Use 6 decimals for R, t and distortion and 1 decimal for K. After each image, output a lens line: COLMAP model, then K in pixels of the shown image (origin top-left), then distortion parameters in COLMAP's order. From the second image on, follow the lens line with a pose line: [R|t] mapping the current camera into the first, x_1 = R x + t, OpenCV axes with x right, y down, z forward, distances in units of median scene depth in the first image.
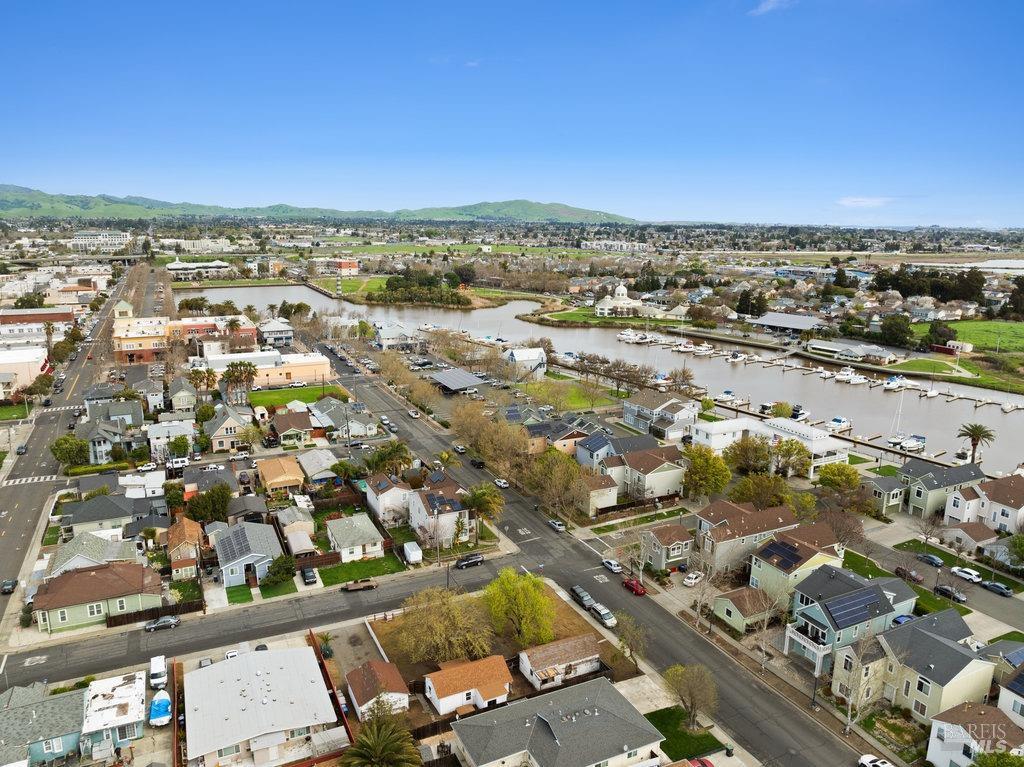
lens RADIAL K [[719.7, 0, 512.0], [0, 719.7, 383.5], [0, 0, 1]] dist [-0.037929, -0.004634]
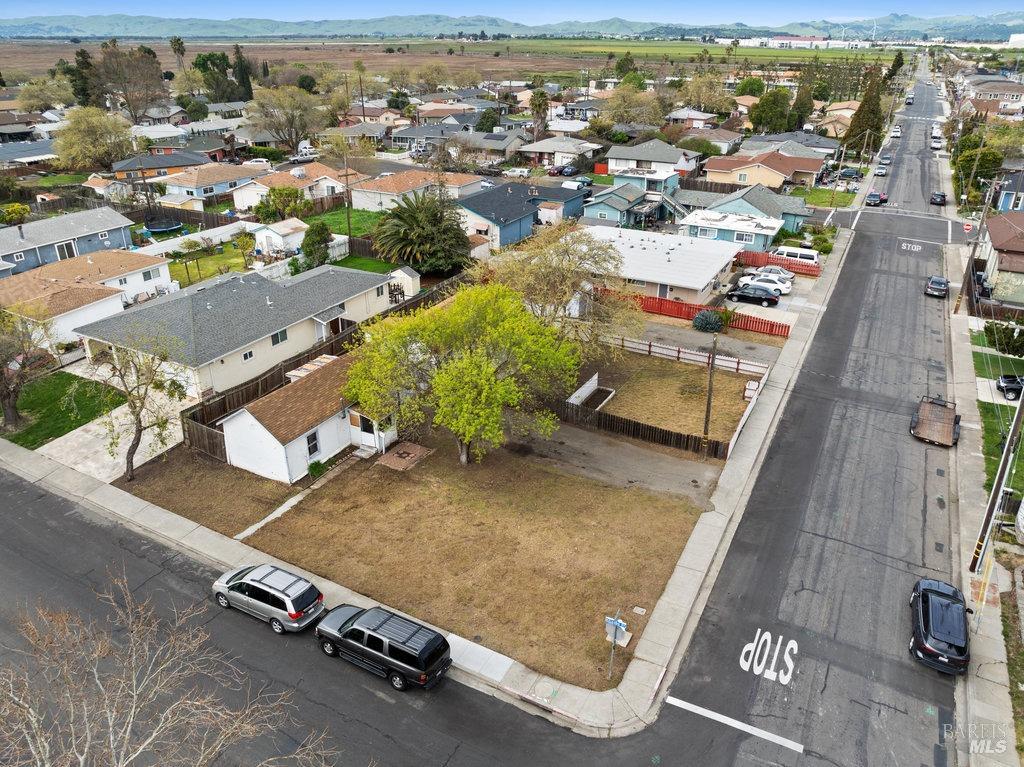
lens RADIAL K [[722.9, 0, 512.0], [0, 722.9, 383.5], [0, 0, 1]] dist [-0.041495, 0.004744]
pose [[-0.807134, 0.245660, -0.536829, 0.154076], [-0.143580, 0.800328, 0.582116, 0.073523], [0.572643, 0.546924, -0.610700, 1.010047]]
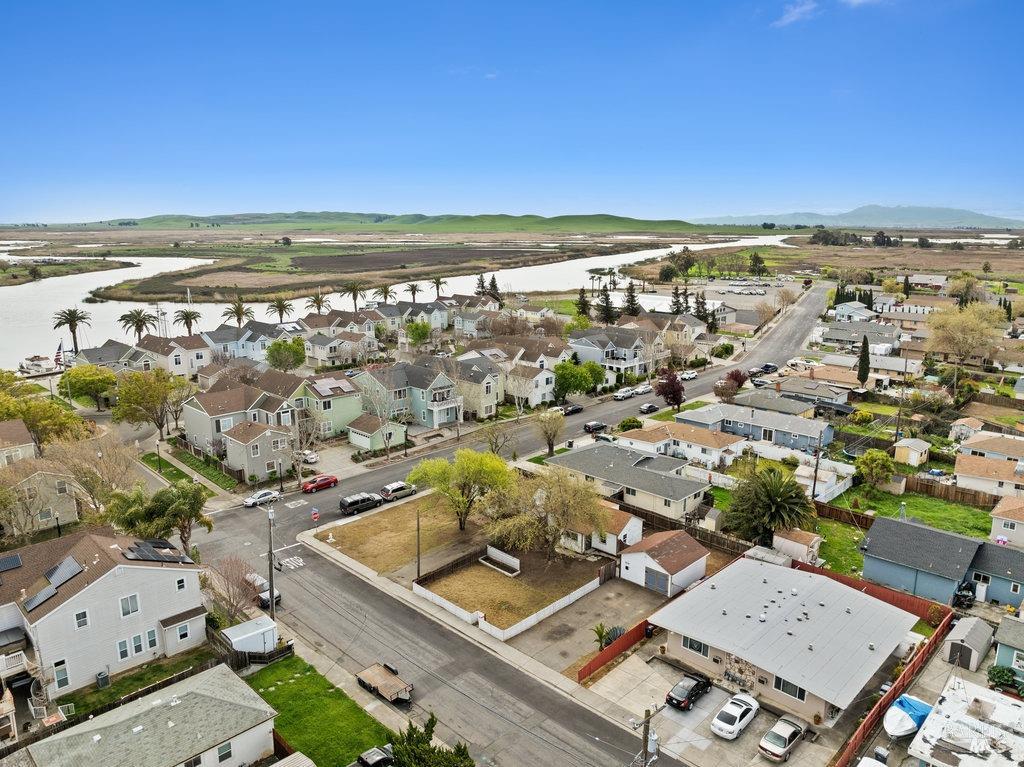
lens RADIAL K [[722.9, 0, 512.0], [0, 722.9, 383.5], [0, 0, 1]] dist [-0.041495, 0.004744]
pose [[-0.342087, -0.216720, 0.914335, -0.573205], [0.201603, 0.933454, 0.296680, -0.016465], [-0.917787, 0.285823, -0.275631, 0.923761]]
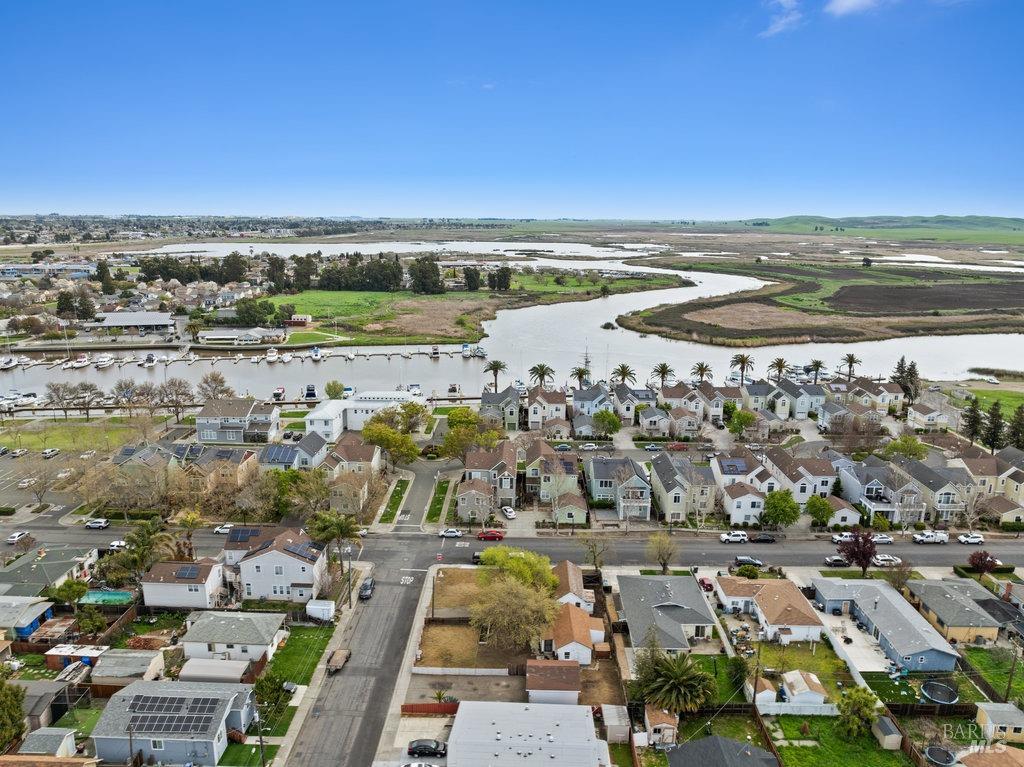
lens RADIAL K [[719.7, 0, 512.0], [0, 719.7, 383.5], [0, 0, 1]] dist [-0.037929, -0.004634]
pose [[0.453687, -0.207000, 0.866787, -0.724366], [0.192566, 0.972441, 0.131441, -0.099033], [-0.870107, 0.107280, 0.481045, 0.352282]]
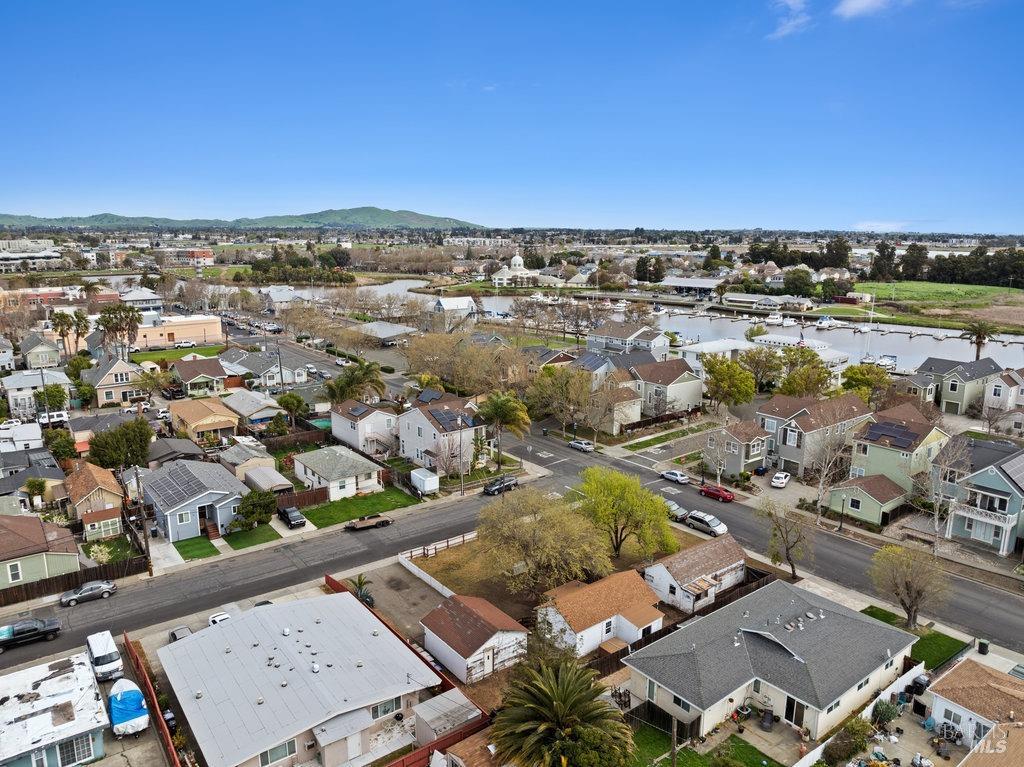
lens RADIAL K [[719.7, 0, 512.0], [0, 719.7, 383.5], [0, 0, 1]] dist [-0.037929, -0.004634]
pose [[0.978714, -0.050234, 0.198986, -0.192882], [0.052570, 0.998596, -0.006472, 0.142562], [-0.198381, 0.016795, 0.979981, 0.239399]]
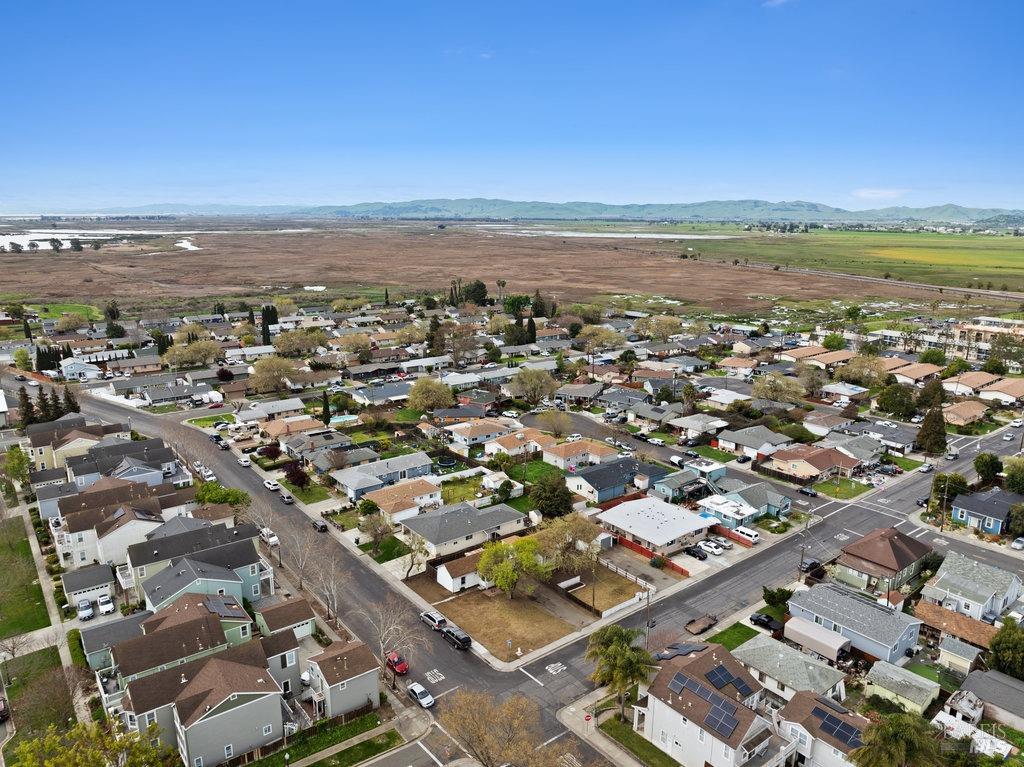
lens RADIAL K [[722.9, 0, 512.0], [0, 722.9, 383.5], [0, 0, 1]] dist [-0.041495, 0.004744]
pose [[-0.976315, 0.031010, -0.214120, 0.190871], [-0.066524, 0.898704, 0.433480, -0.339546], [0.205872, 0.437458, -0.875356, 1.491210]]
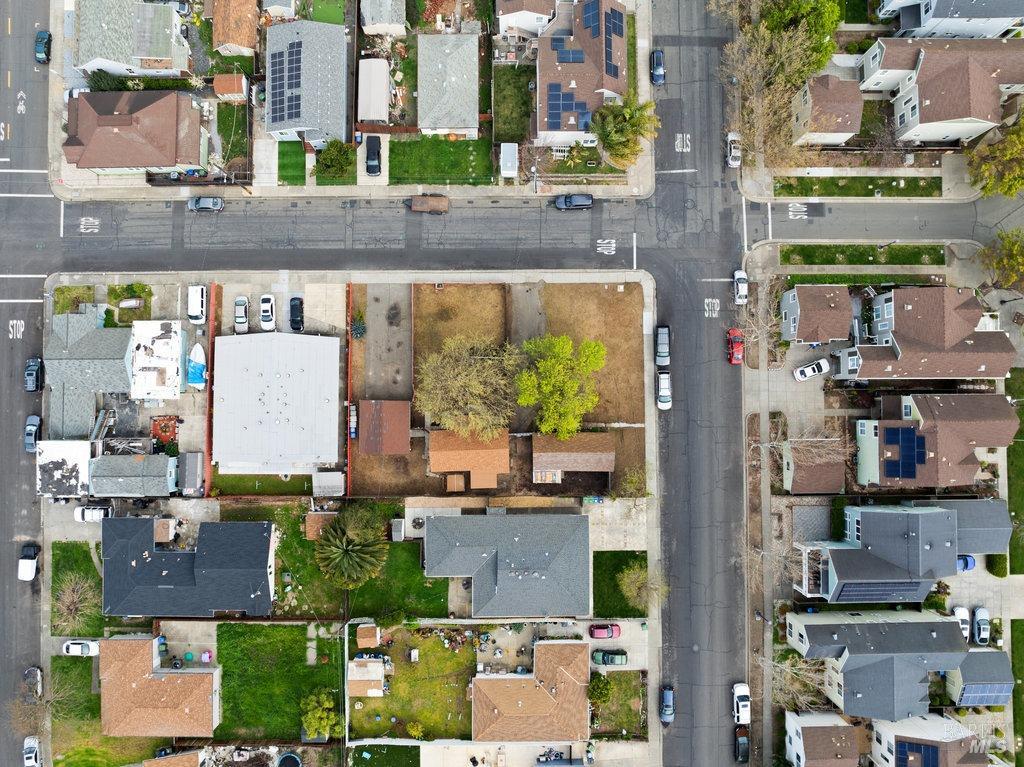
lens RADIAL K [[719.7, 0, 512.0], [0, 719.7, 383.5], [0, 0, 1]] dist [-0.037929, -0.004634]
pose [[0.902494, 0.430063, -0.023454, -0.017958], [-0.088915, 0.239319, 0.966861, -0.428396], [0.421424, -0.870501, 0.254223, 0.608188]]
